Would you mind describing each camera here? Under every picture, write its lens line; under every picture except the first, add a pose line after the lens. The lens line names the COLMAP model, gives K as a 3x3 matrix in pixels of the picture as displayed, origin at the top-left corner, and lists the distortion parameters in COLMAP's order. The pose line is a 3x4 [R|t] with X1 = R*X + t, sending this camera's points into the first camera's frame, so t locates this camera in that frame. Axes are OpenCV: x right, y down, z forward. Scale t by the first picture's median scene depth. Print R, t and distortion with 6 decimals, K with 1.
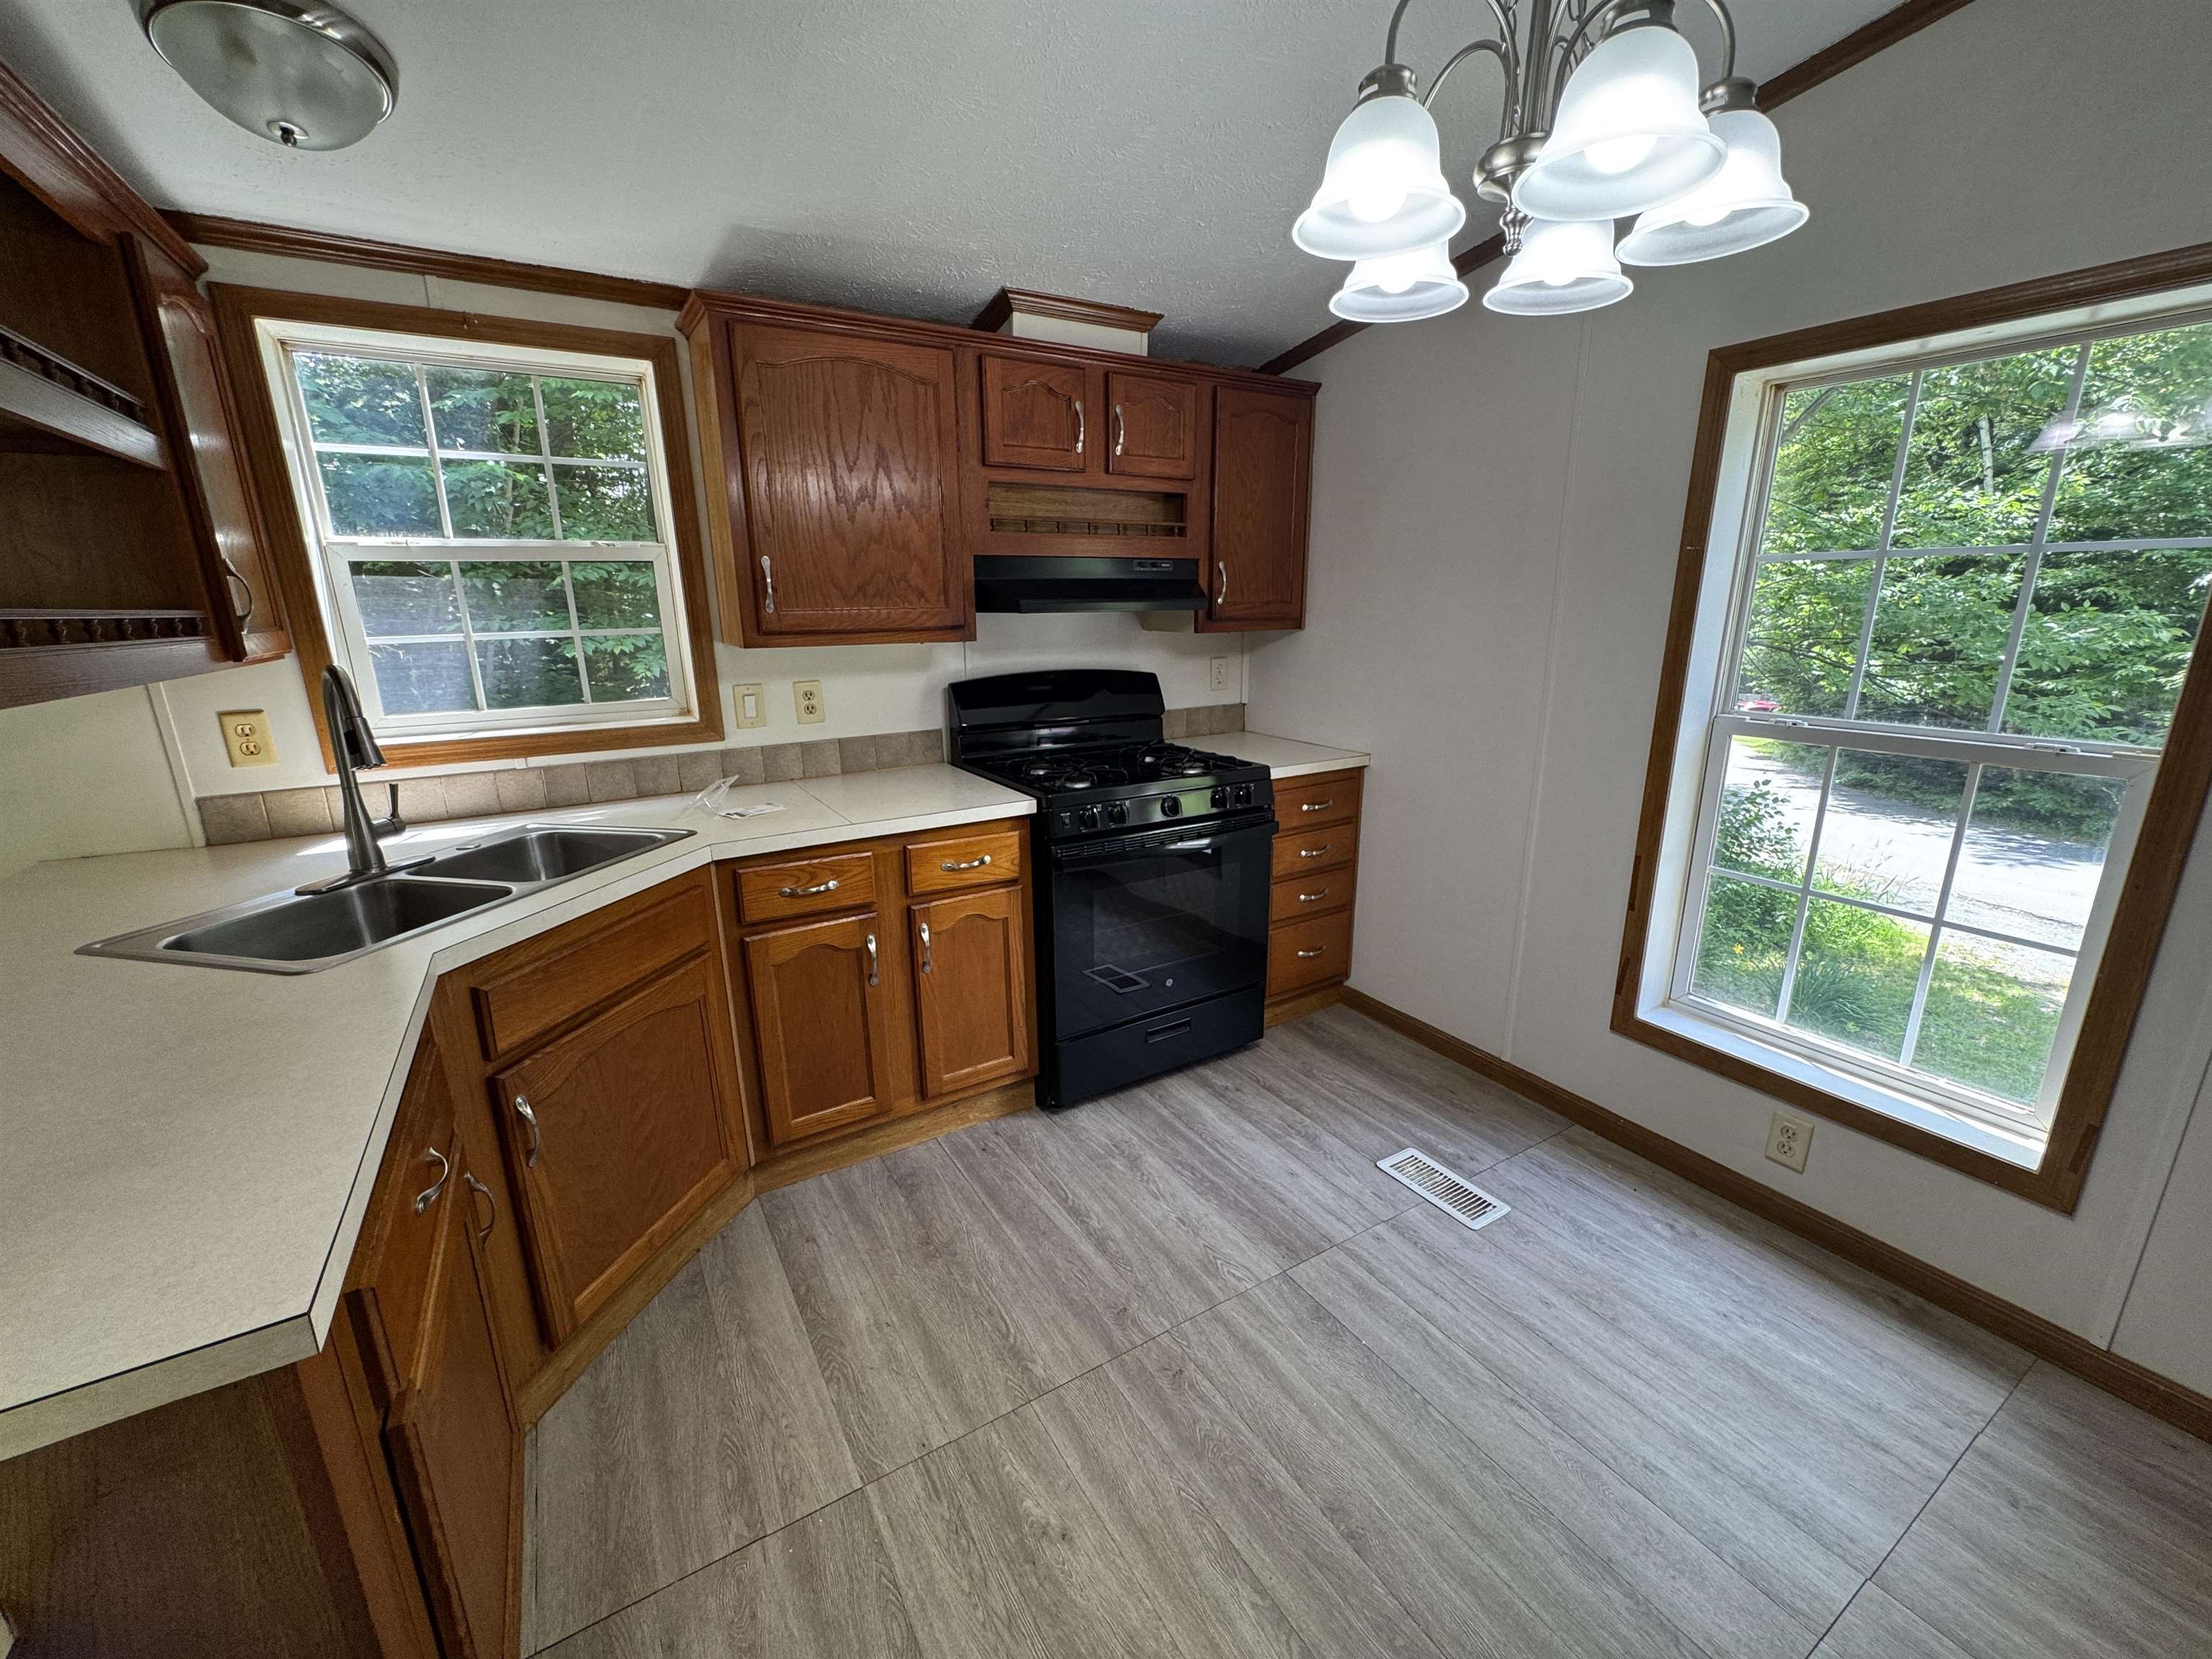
lens RADIAL K [[887.5, 0, 1092.2], [0, 887.5, 833.3], [0, 0, 1]] dist [-0.000997, 0.000162]
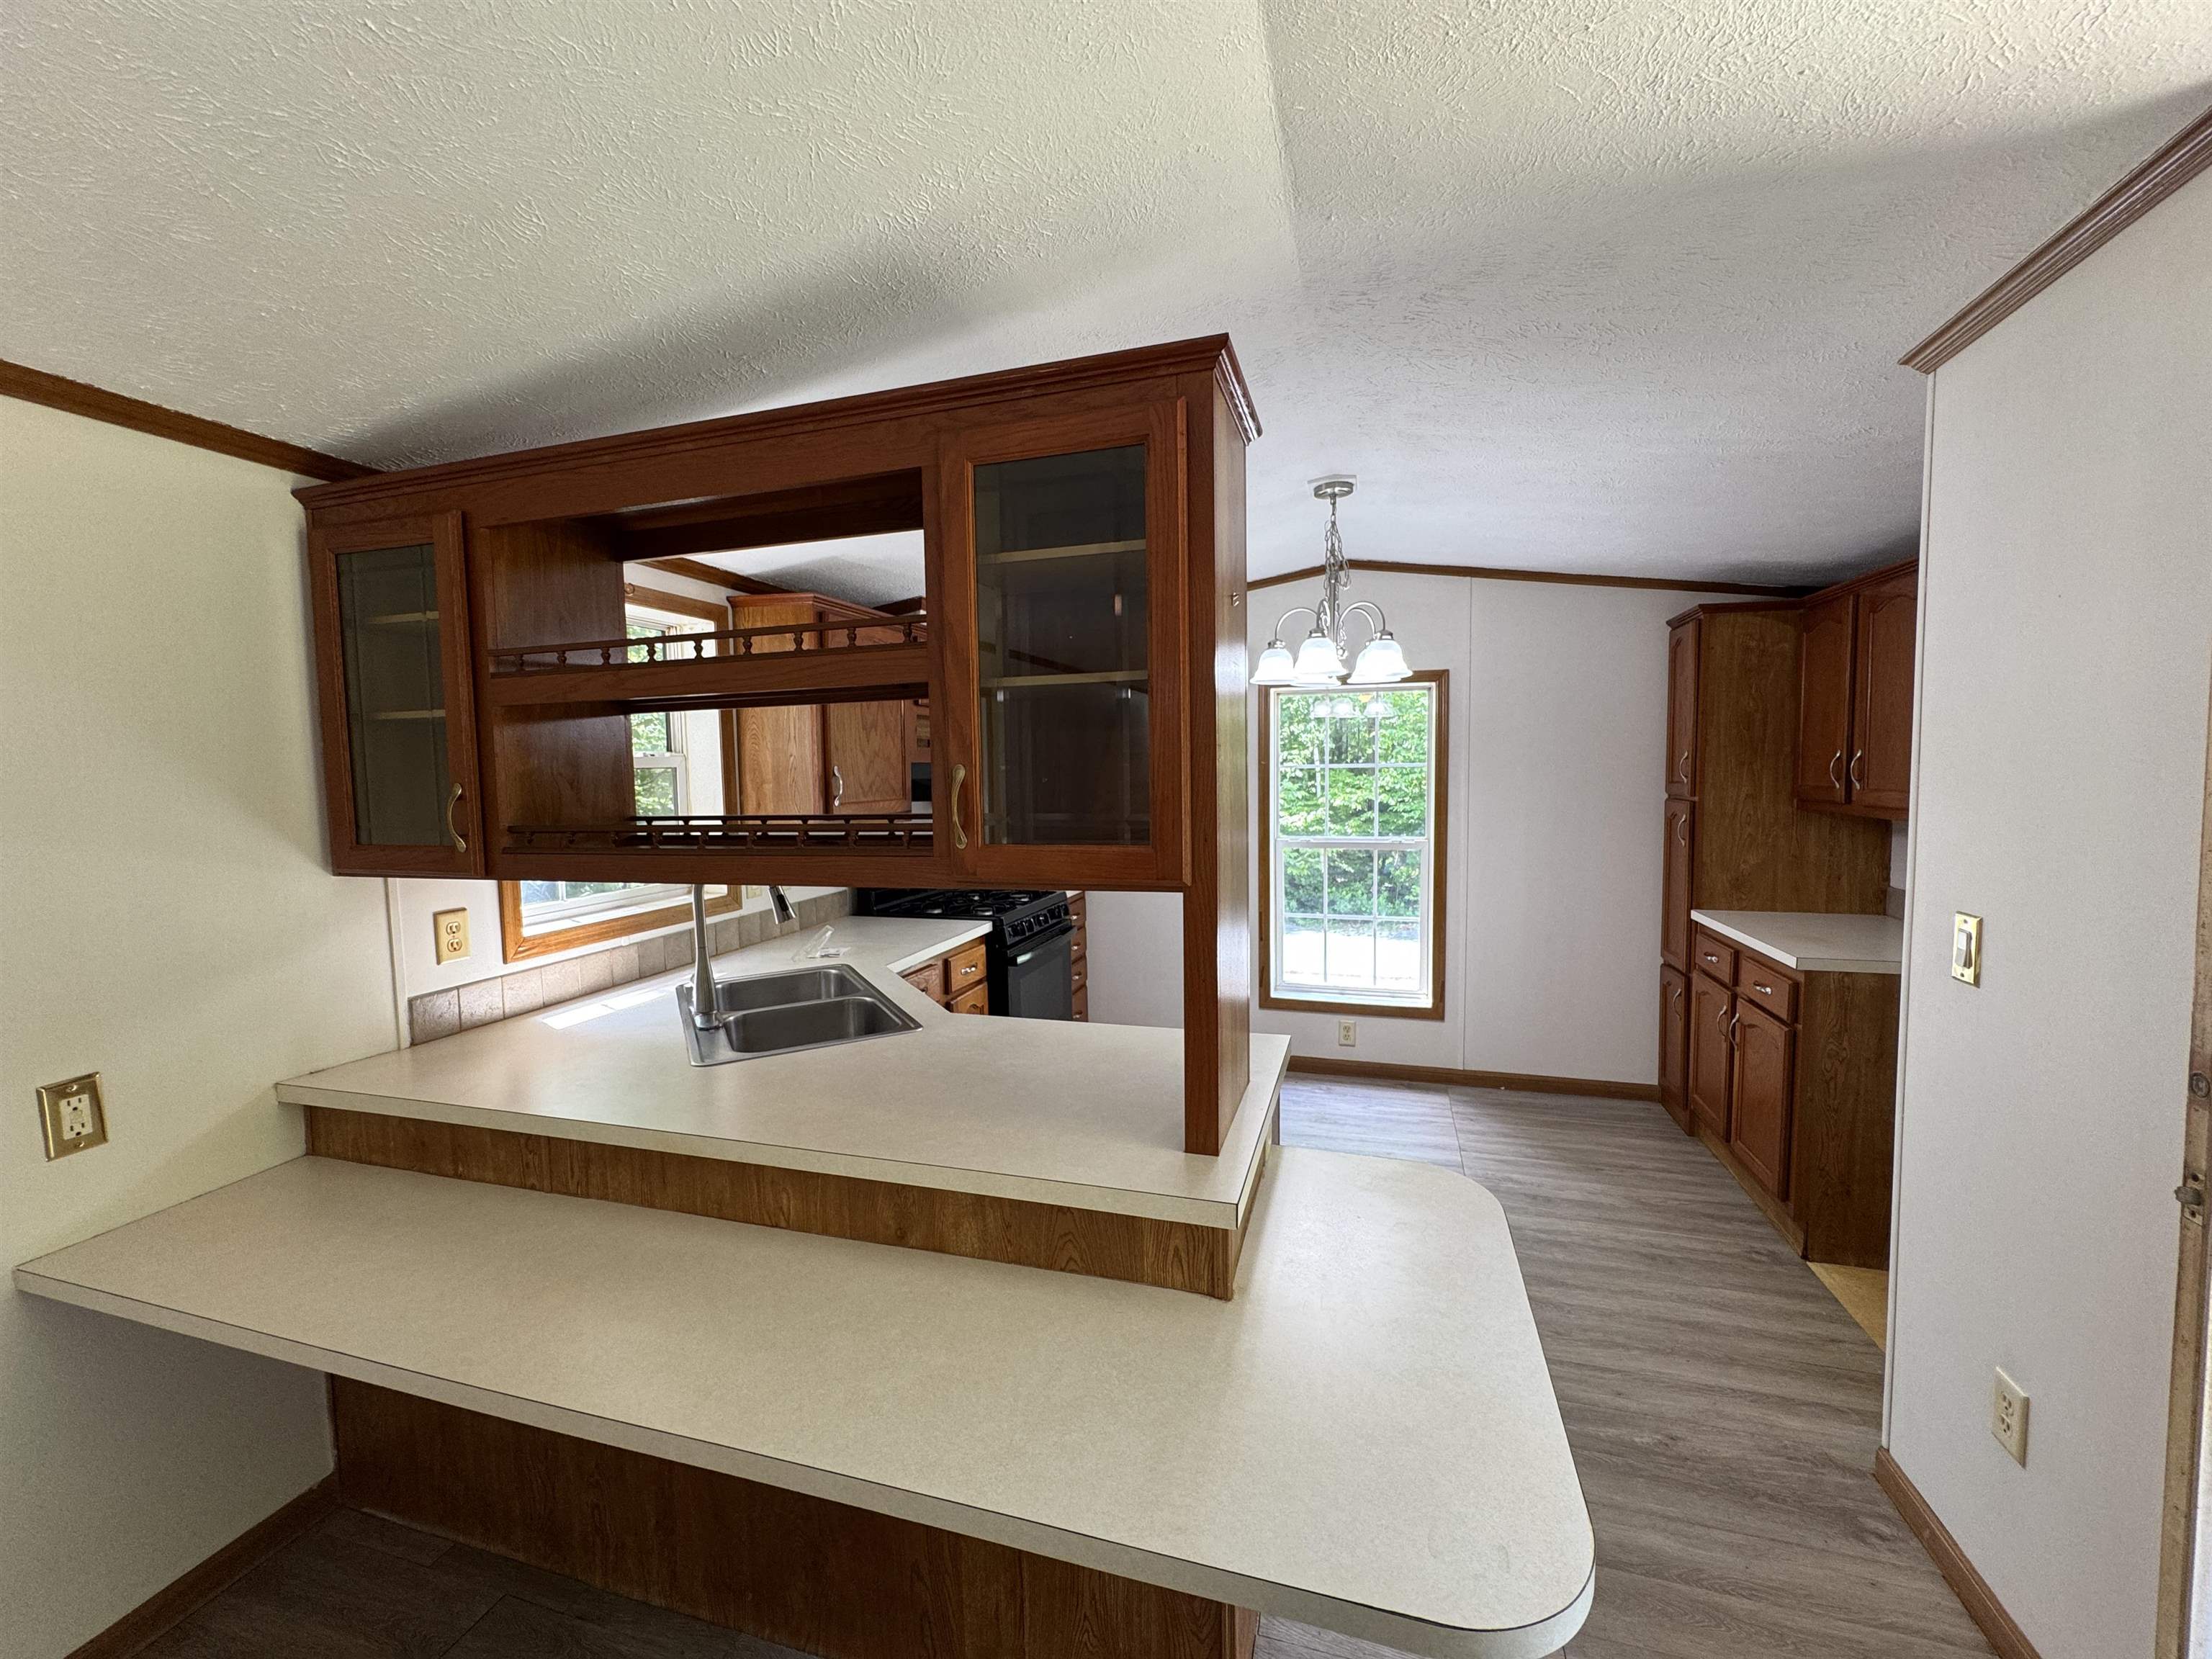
lens RADIAL K [[892.6, 0, 1103.8], [0, 892.6, 827.2], [0, 0, 1]] dist [0.000294, 0.000323]
pose [[0.740991, -0.044382, 0.670047, -1.088319], [0.177919, 0.975129, -0.132166, 0.045190], [-0.647516, 0.217148, 0.730458, -0.301948]]
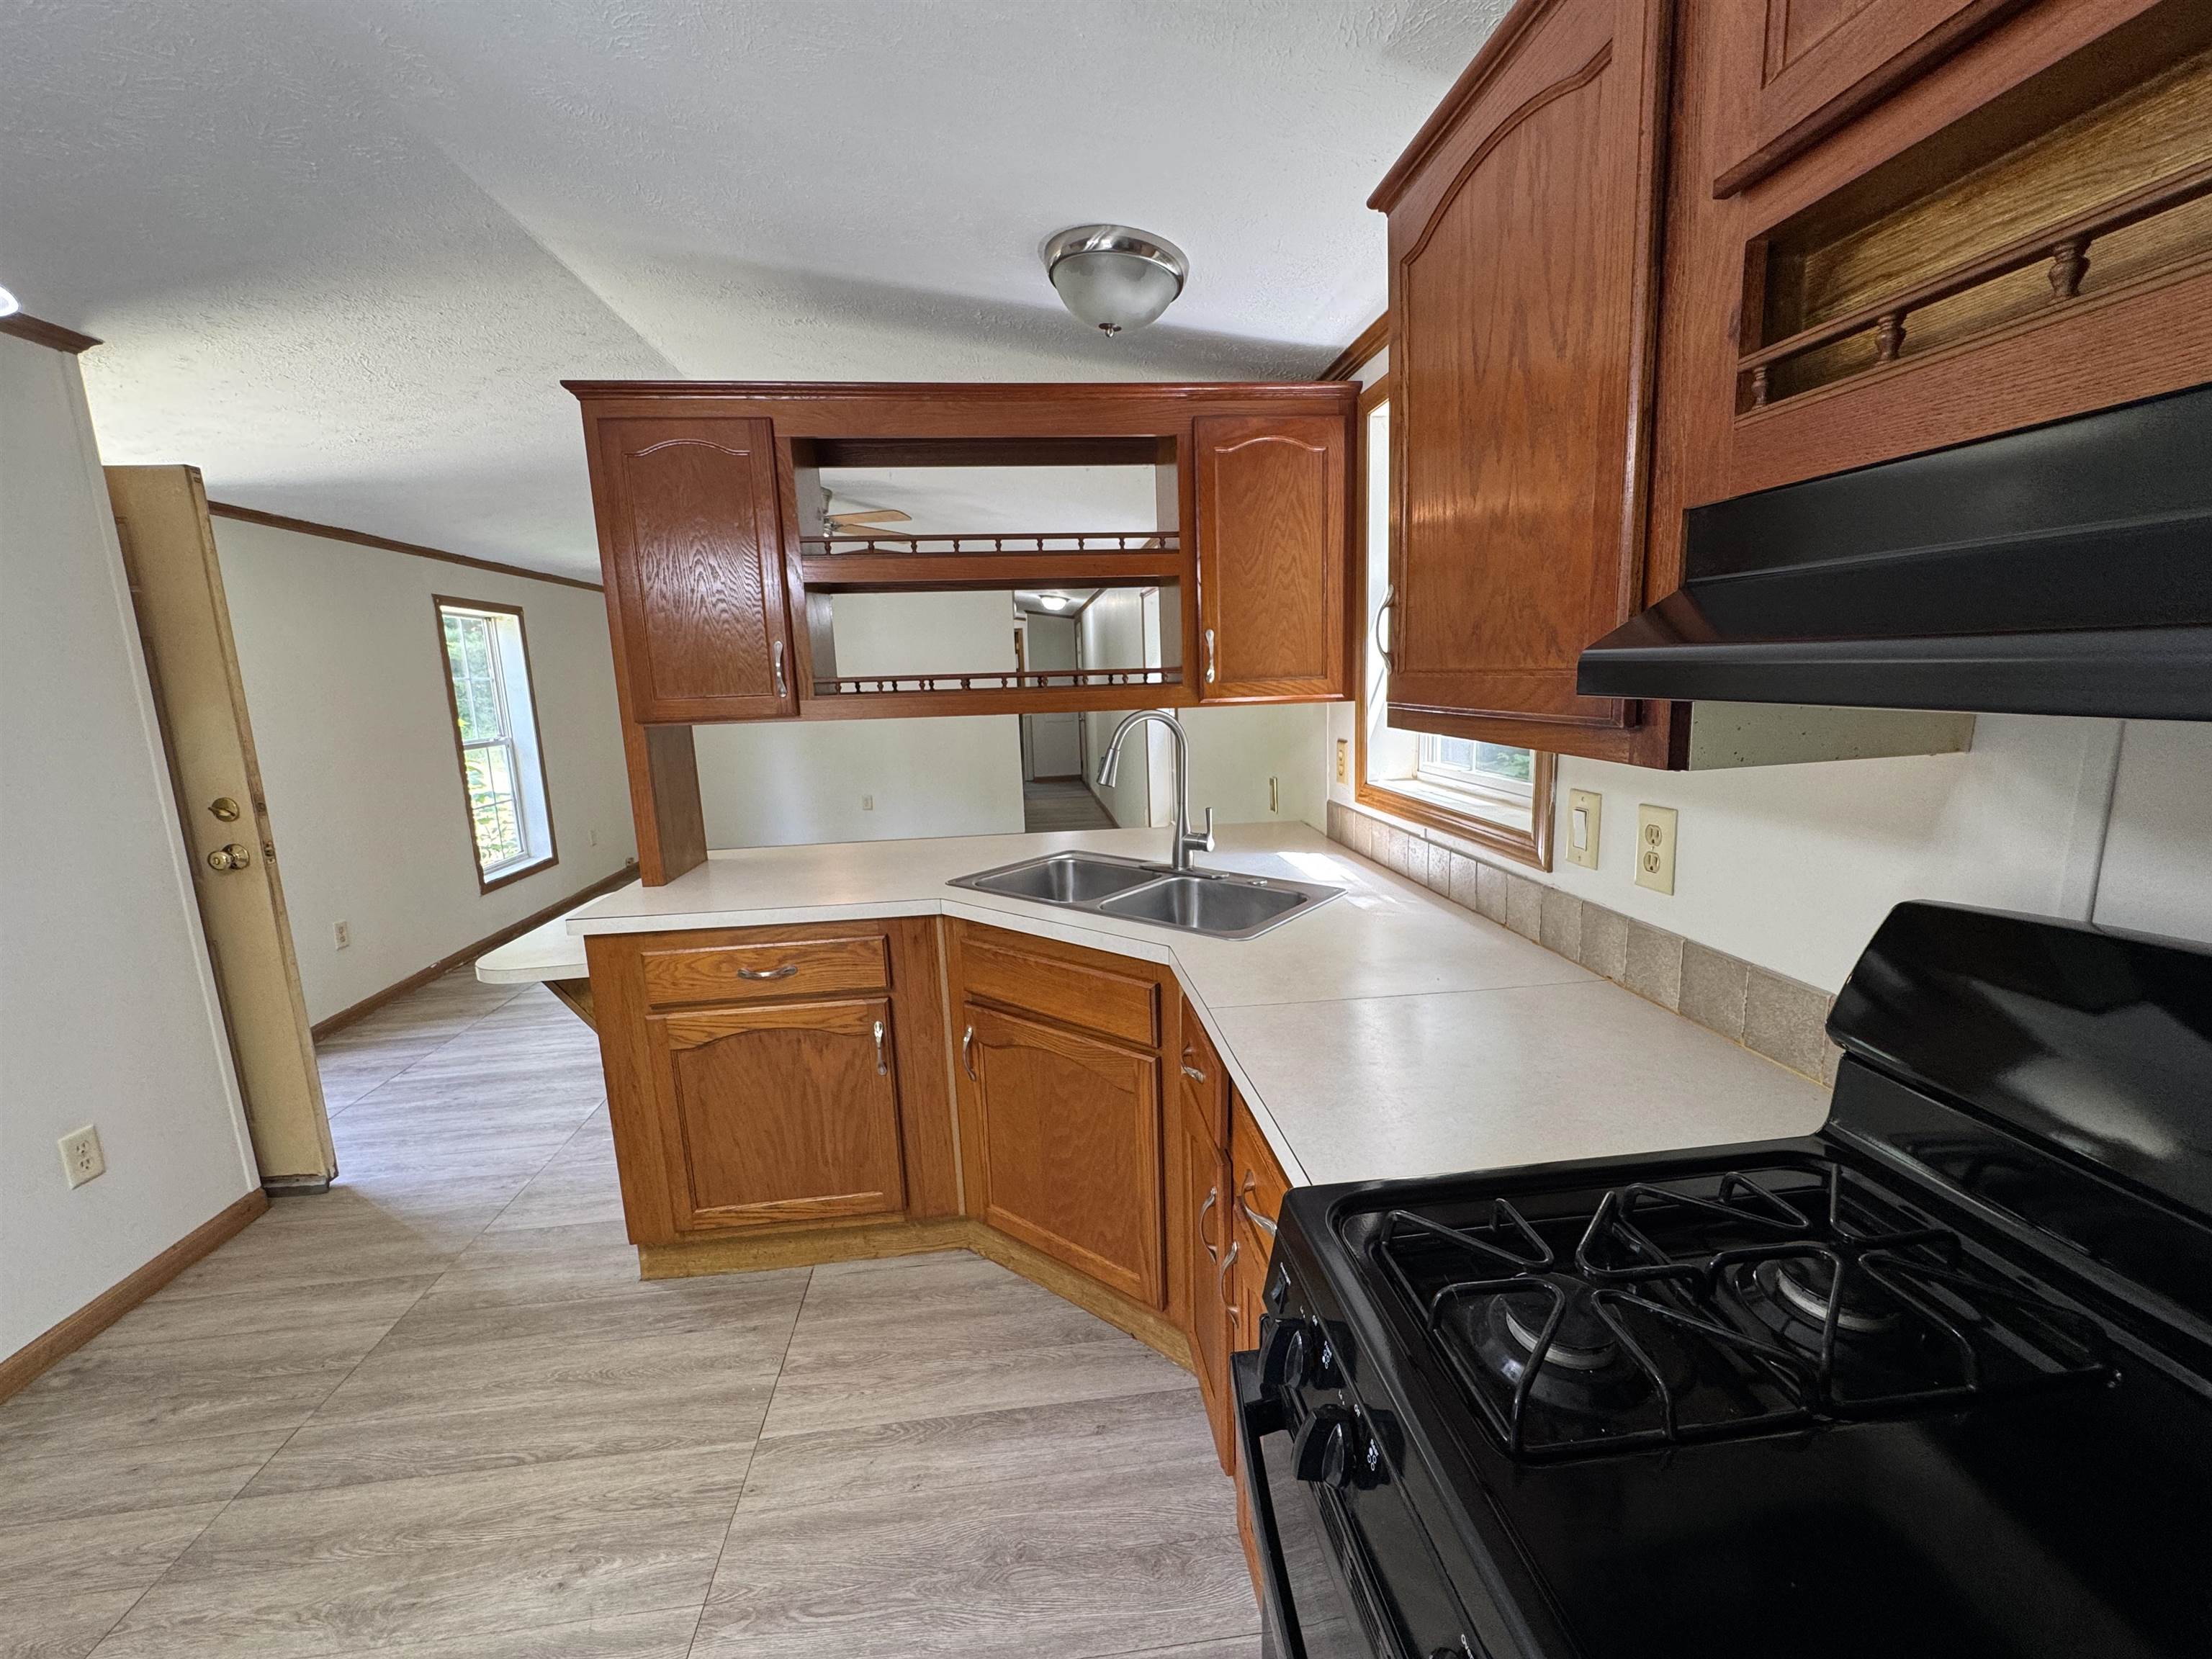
lens RADIAL K [[892.6, 0, 1103.8], [0, 892.6, 827.2], [0, 0, 1]] dist [0.000294, 0.000323]
pose [[-0.417873, 0.187526, -0.888941, 0.327049], [-0.189568, 0.938930, 0.287183, -0.319759], [0.888508, 0.288521, -0.356804, 1.188032]]
